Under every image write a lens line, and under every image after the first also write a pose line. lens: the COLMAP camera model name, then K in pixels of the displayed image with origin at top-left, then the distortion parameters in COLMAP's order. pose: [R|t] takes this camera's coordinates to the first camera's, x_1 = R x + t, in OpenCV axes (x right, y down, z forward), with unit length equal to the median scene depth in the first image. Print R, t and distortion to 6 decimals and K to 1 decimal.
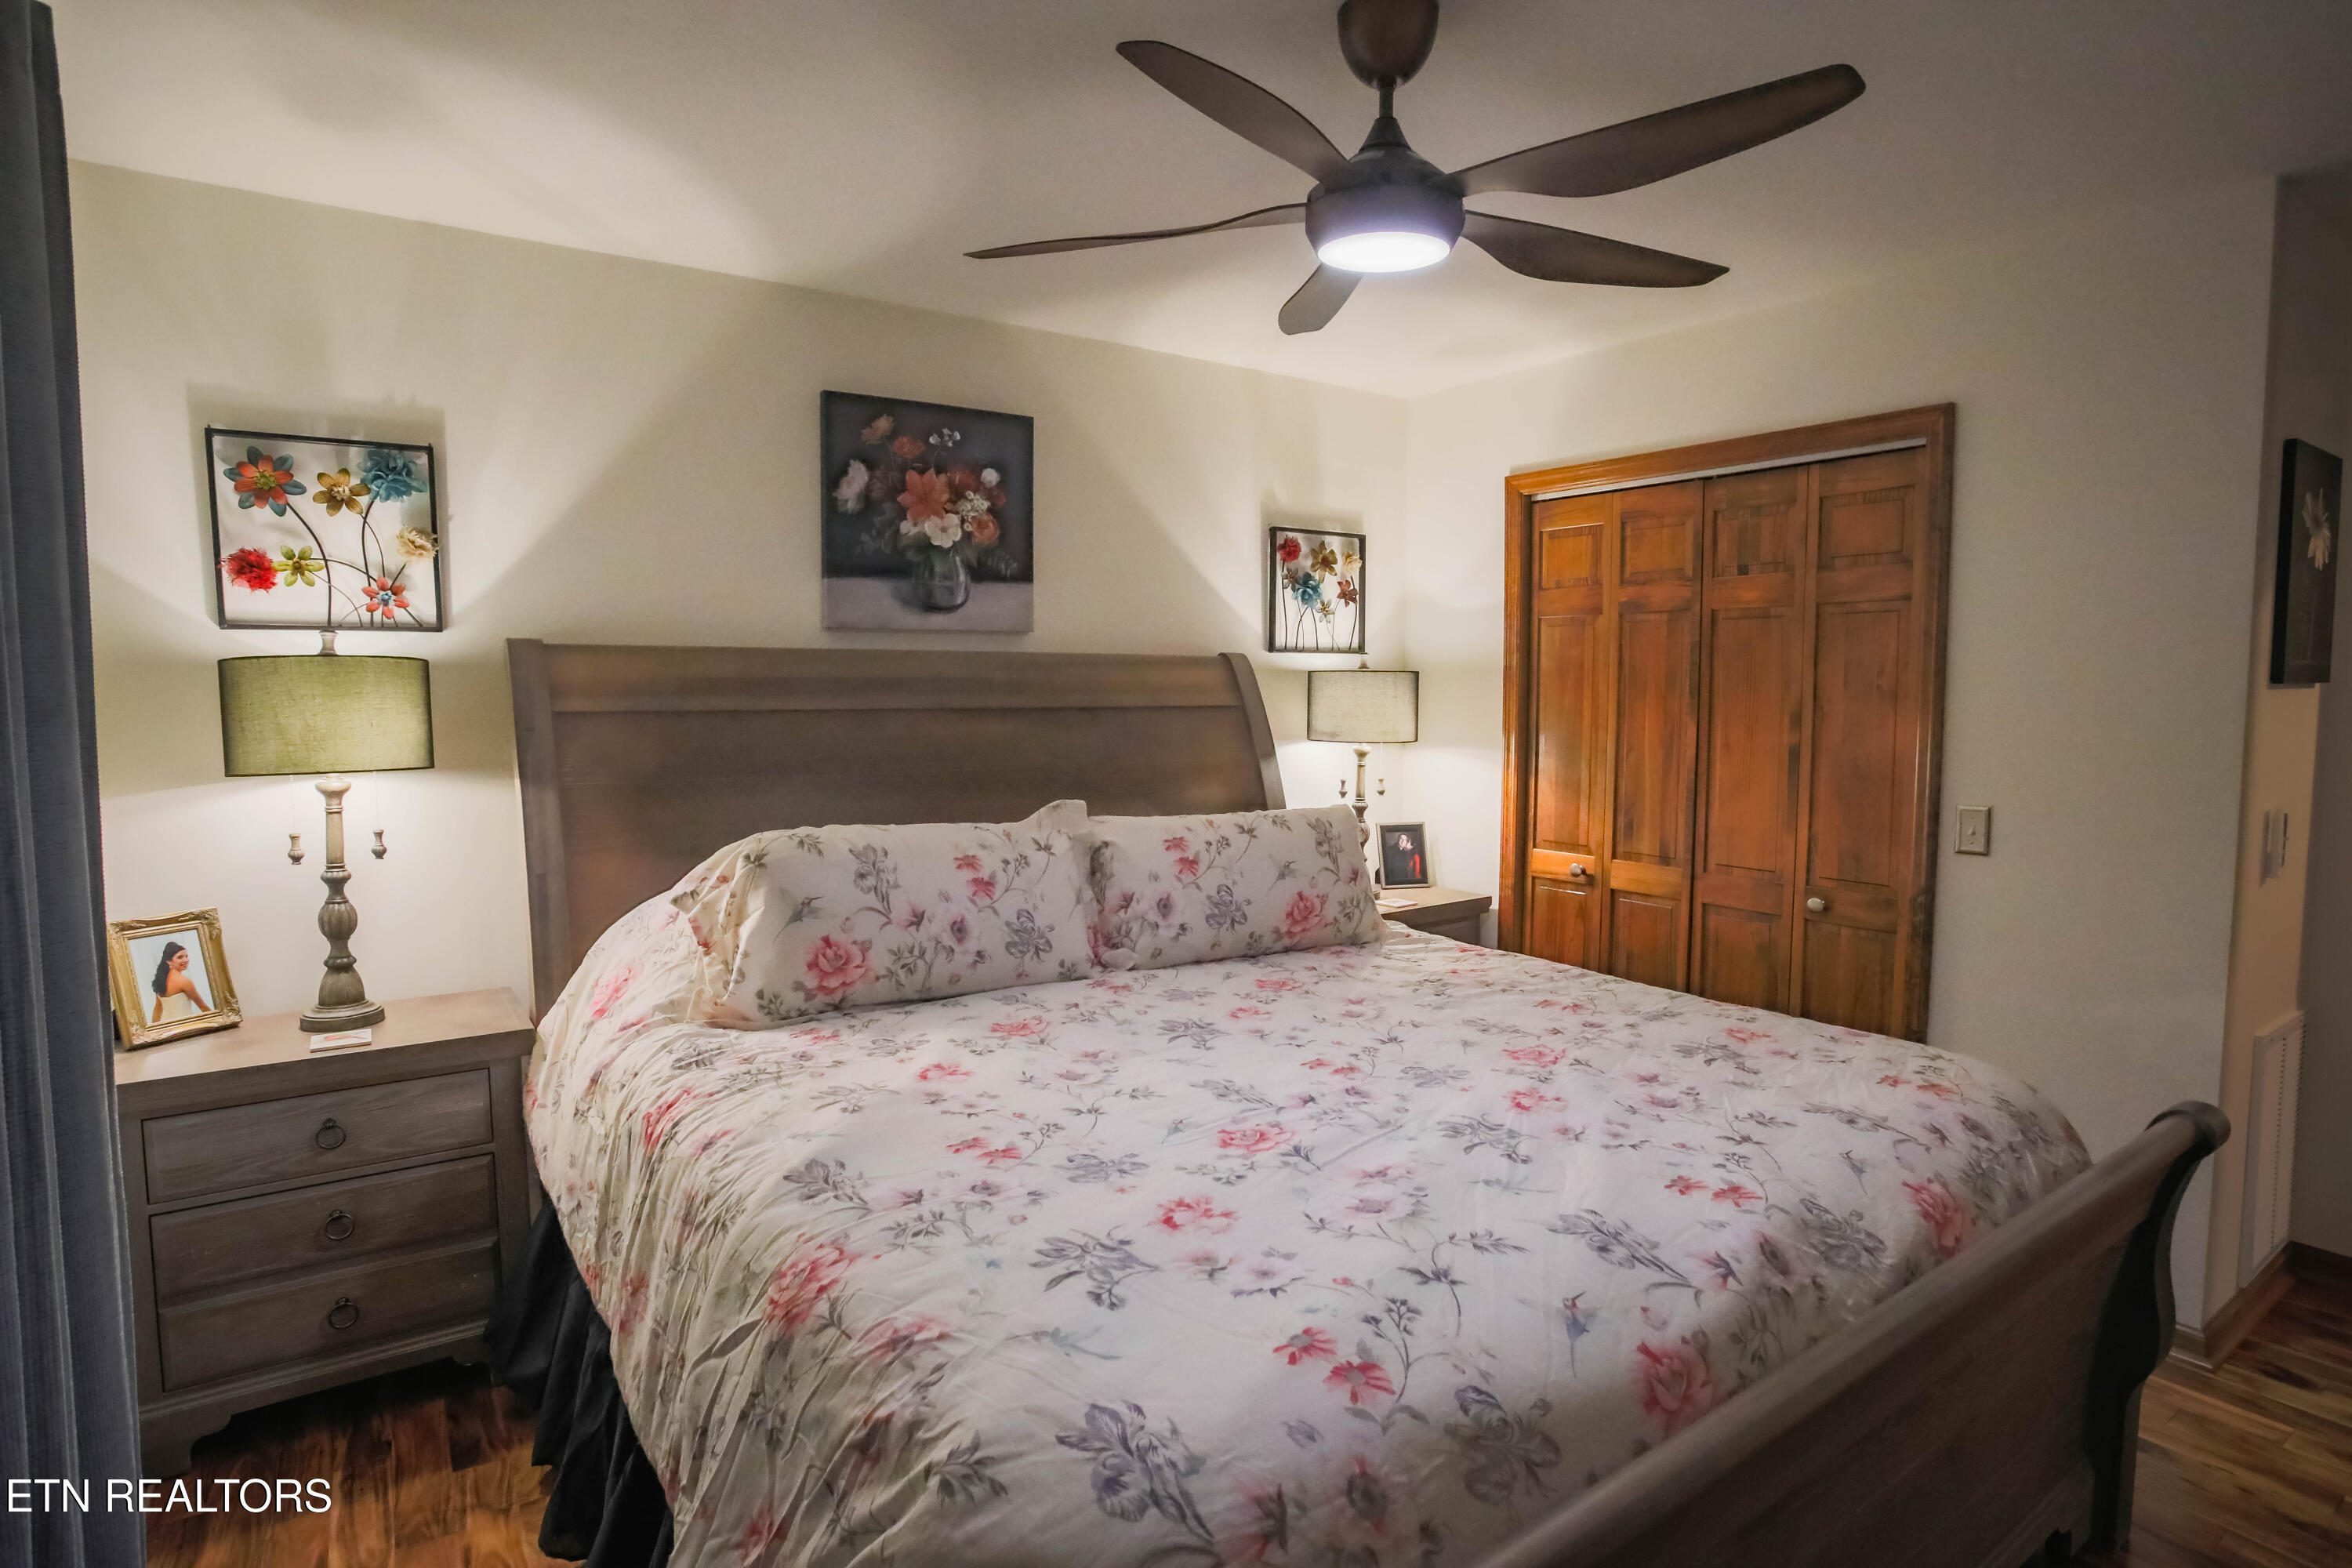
lens RADIAL K [[1221.7, 0, 1176.0], [0, 1221.7, 784.0], [0, 0, 1]] dist [-0.035089, 0.040961]
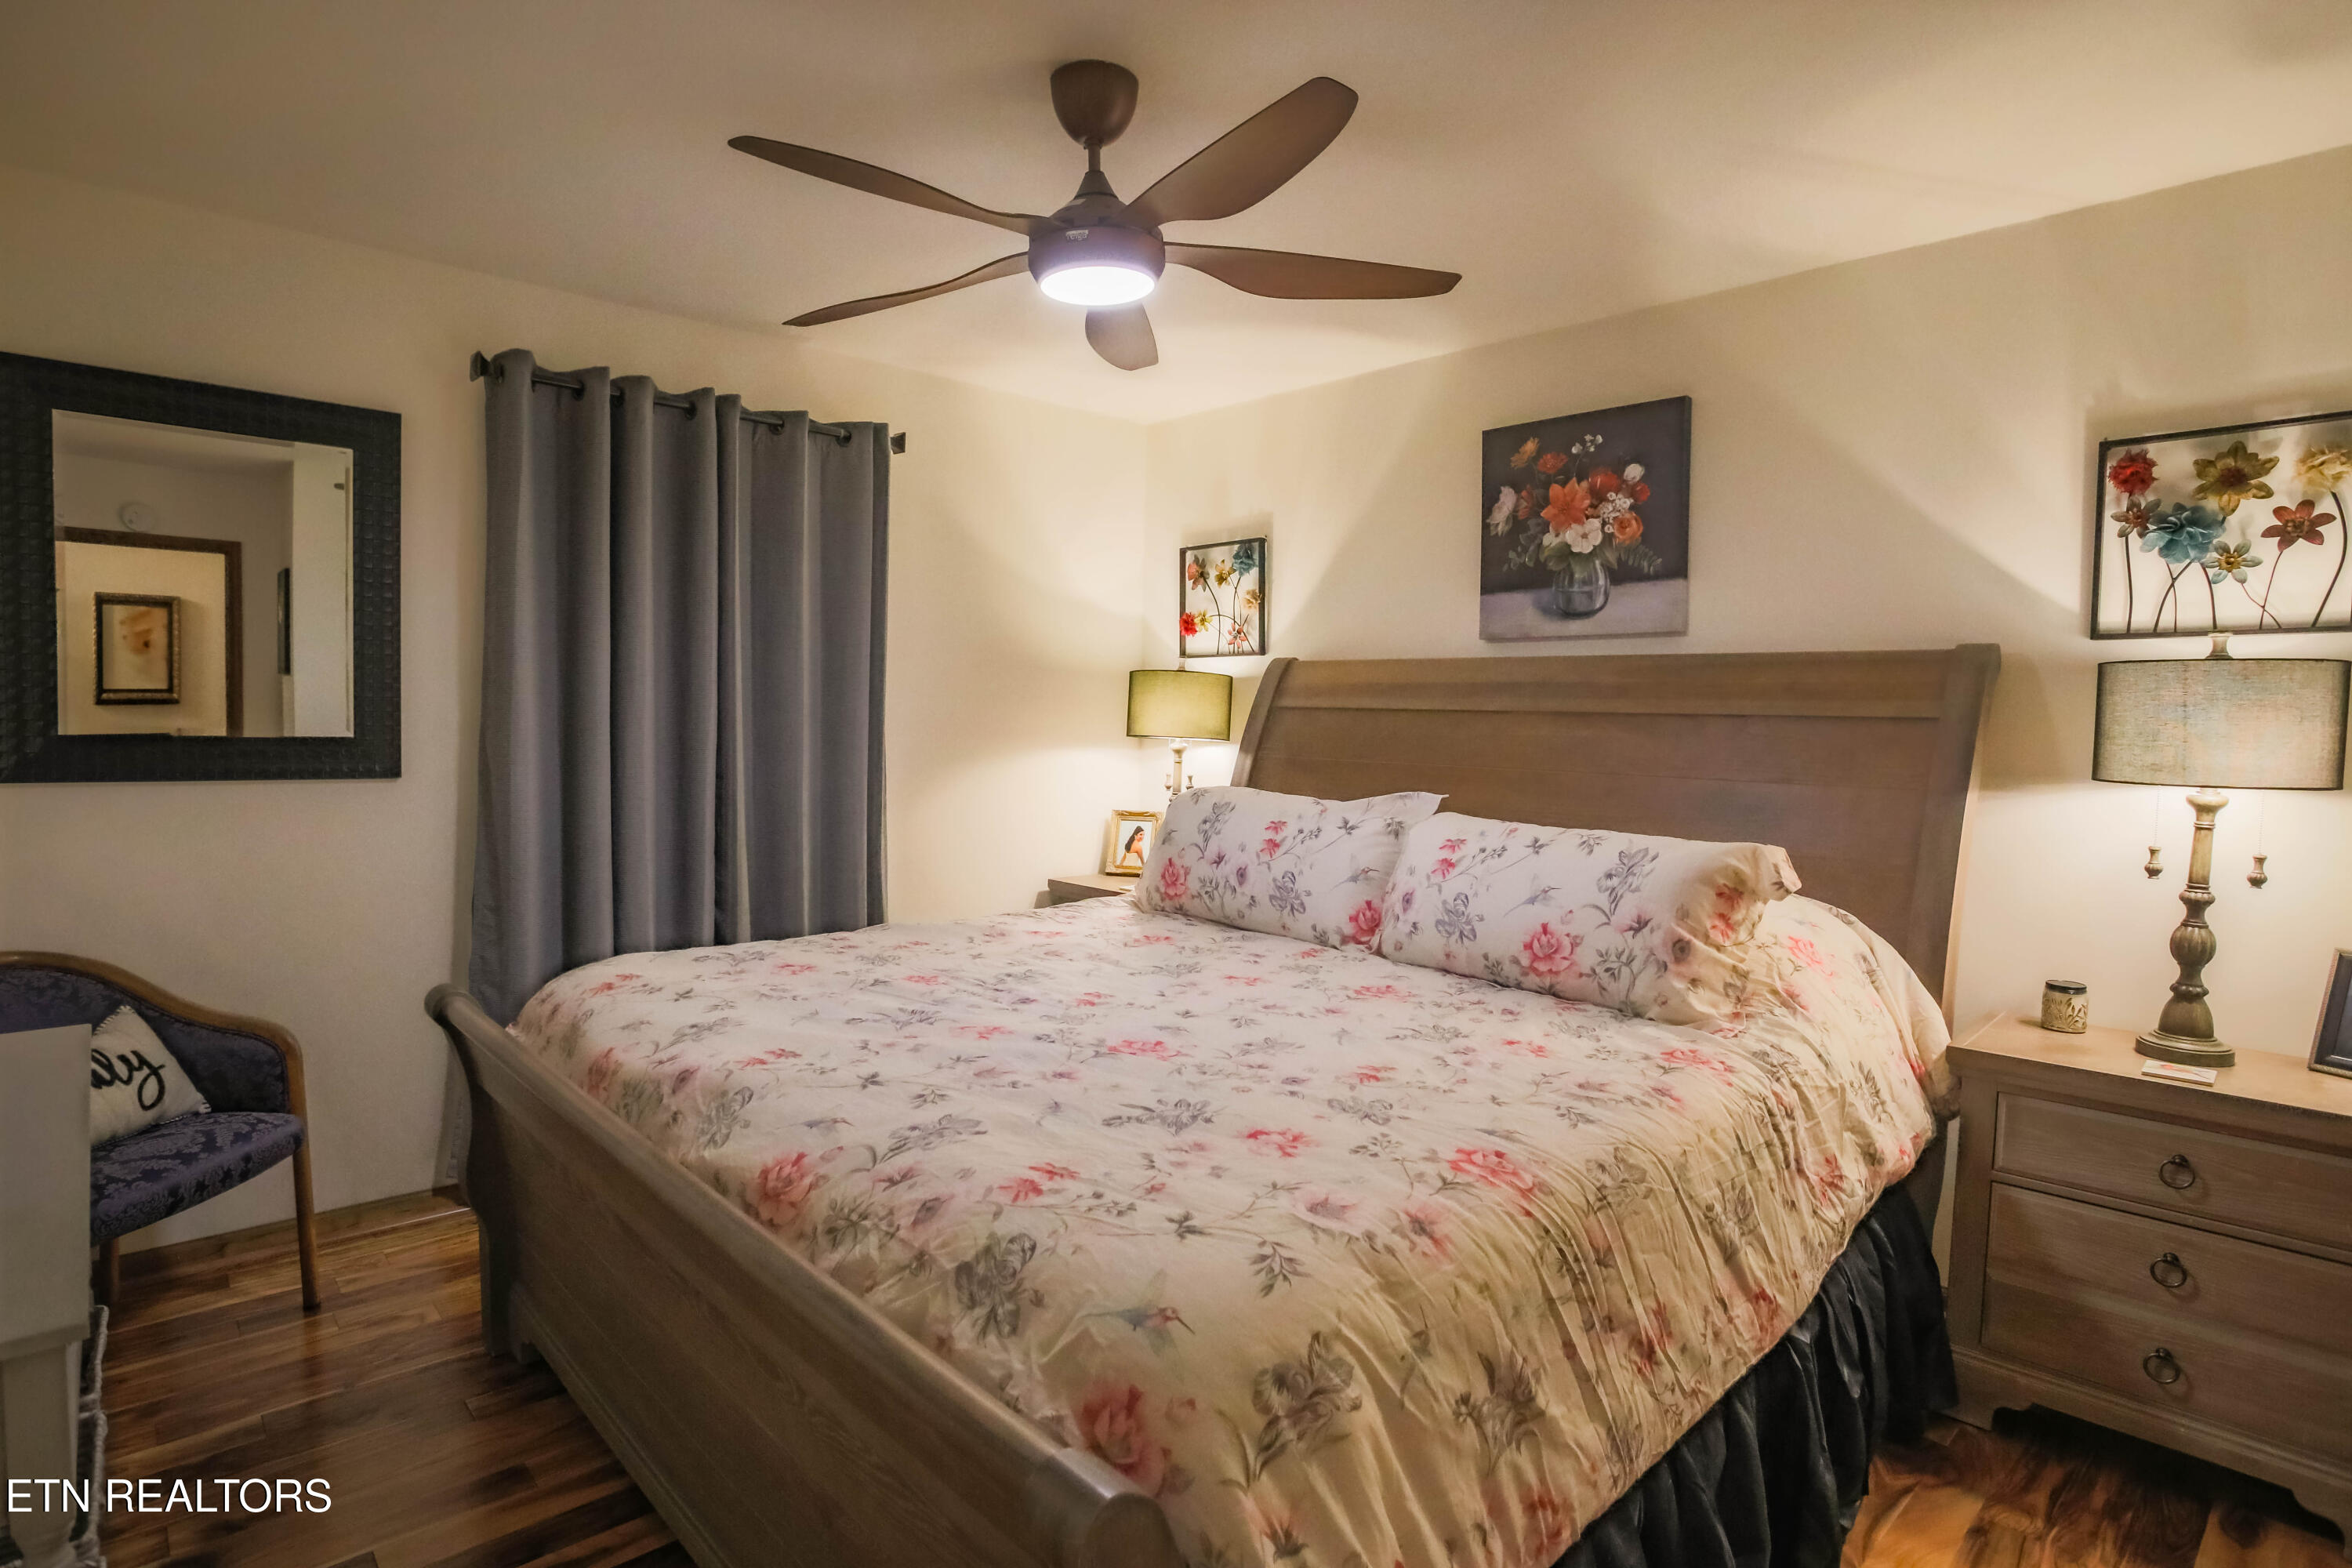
lens RADIAL K [[1221.7, 0, 1176.0], [0, 1221.7, 784.0], [0, 0, 1]] dist [-0.035089, 0.040961]
pose [[0.193299, 0.073093, -0.978414, 0.737808], [-0.079923, 0.995080, 0.058548, -0.035932], [0.977879, 0.066881, 0.198189, 0.479949]]
